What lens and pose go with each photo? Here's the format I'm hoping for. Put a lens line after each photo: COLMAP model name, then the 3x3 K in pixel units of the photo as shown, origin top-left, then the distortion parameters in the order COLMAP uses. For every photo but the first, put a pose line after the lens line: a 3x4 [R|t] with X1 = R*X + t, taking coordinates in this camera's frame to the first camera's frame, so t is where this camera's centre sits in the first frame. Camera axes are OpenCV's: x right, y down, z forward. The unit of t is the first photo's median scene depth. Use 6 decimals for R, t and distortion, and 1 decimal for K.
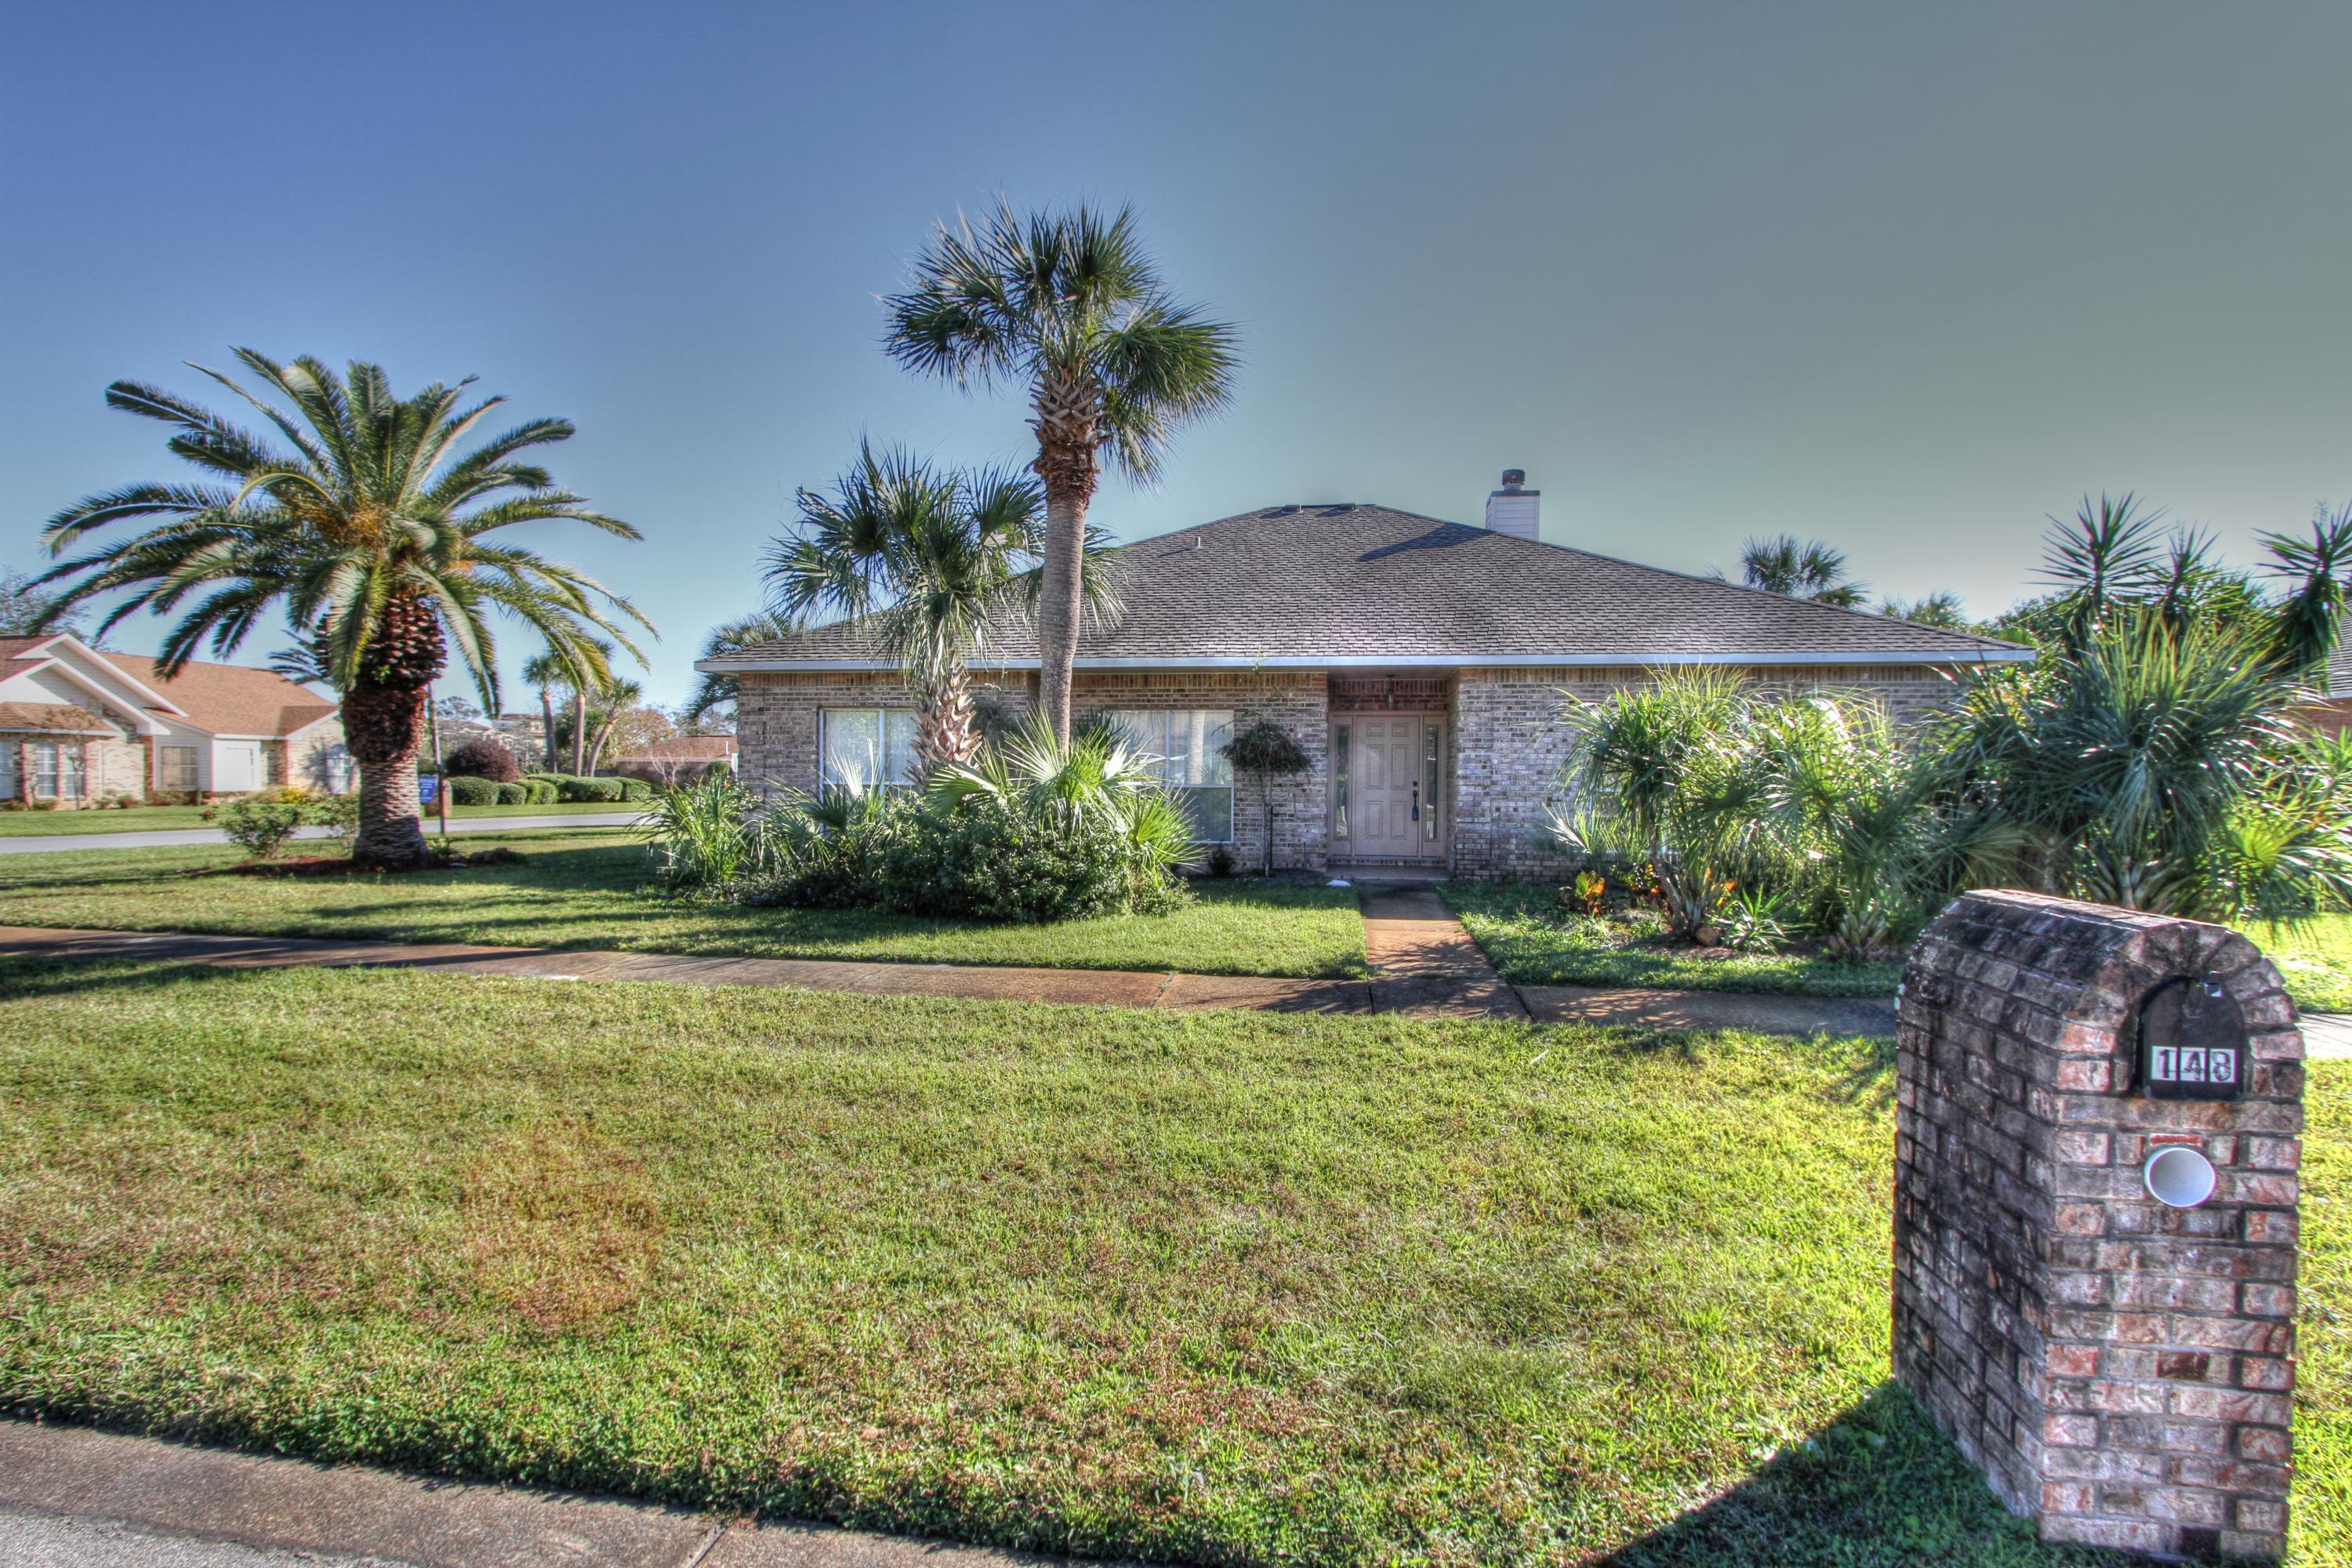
lens RADIAL K [[1089.5, 0, 1180.2], [0, 1089.5, 788.7], [0, 0, 1]] dist [-0.016876, 0.001092]
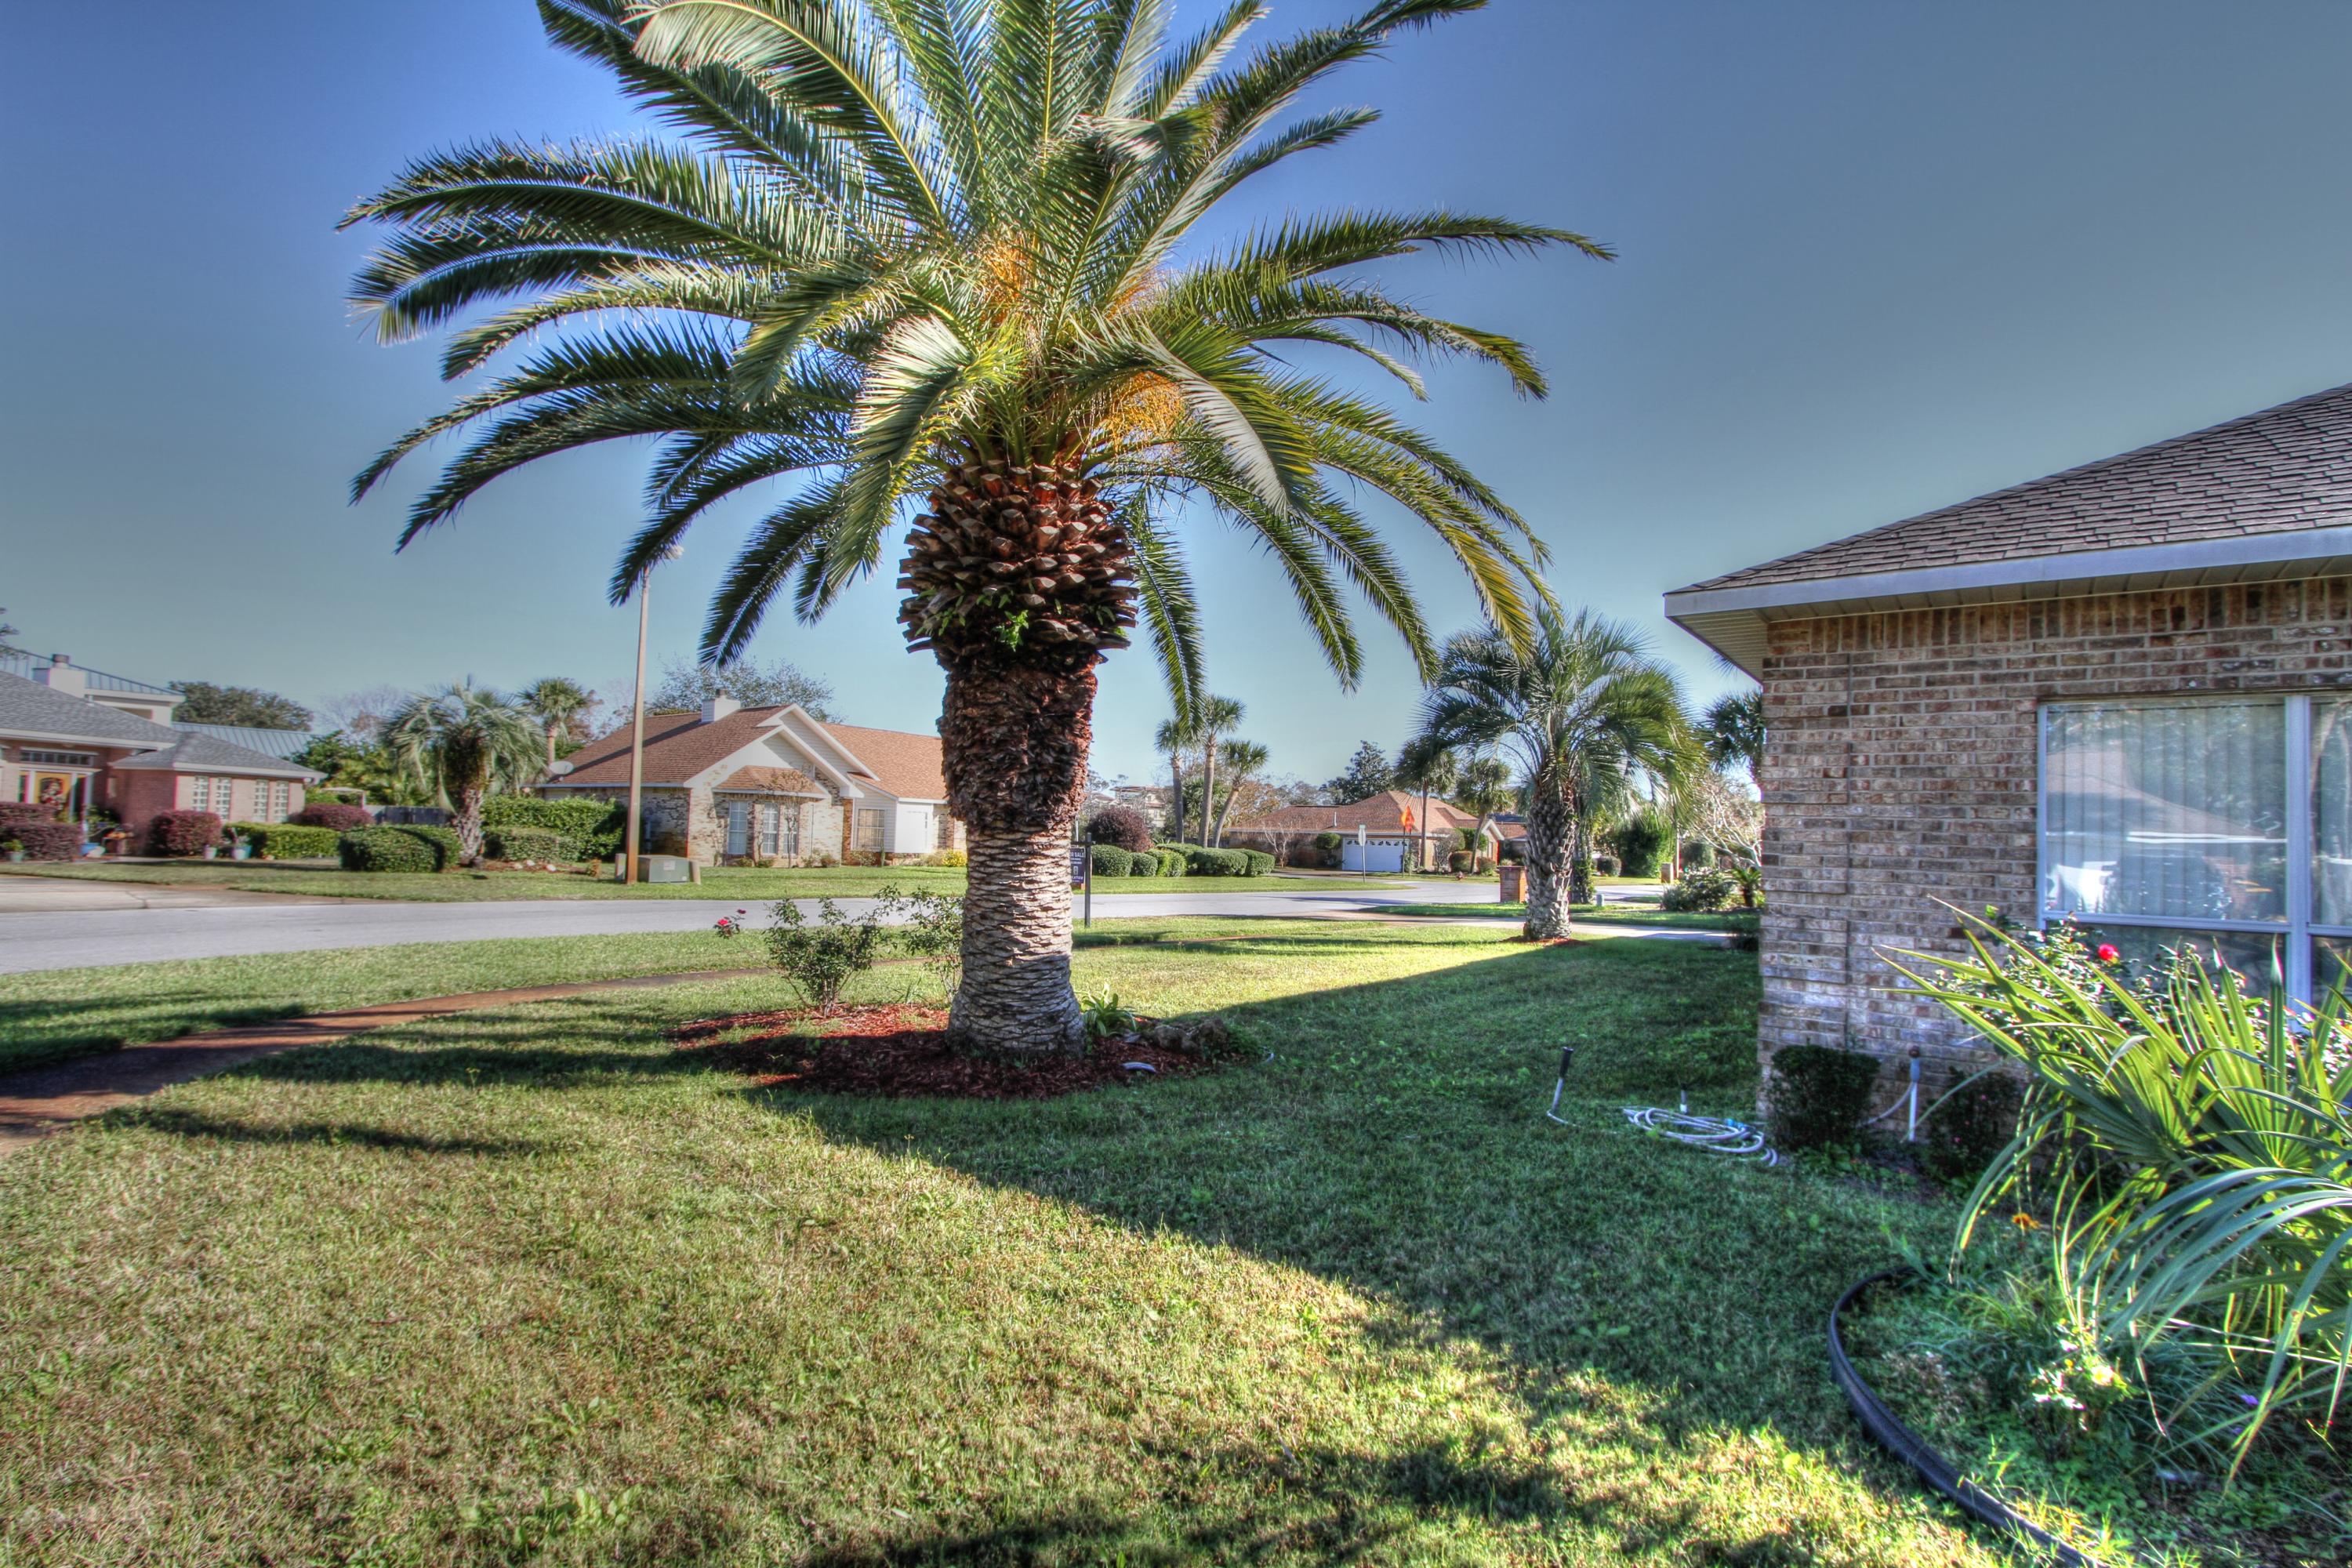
lens RADIAL K [[1089.5, 0, 1176.3], [0, 1089.5, 781.4], [0, 0, 1]] dist [-0.016876, 0.001092]
pose [[0.873959, -0.002292, -0.485995, -0.175308], [-0.034370, 0.997194, -0.066509, -0.006700], [0.484783, 0.074829, 0.871427, 0.244178]]
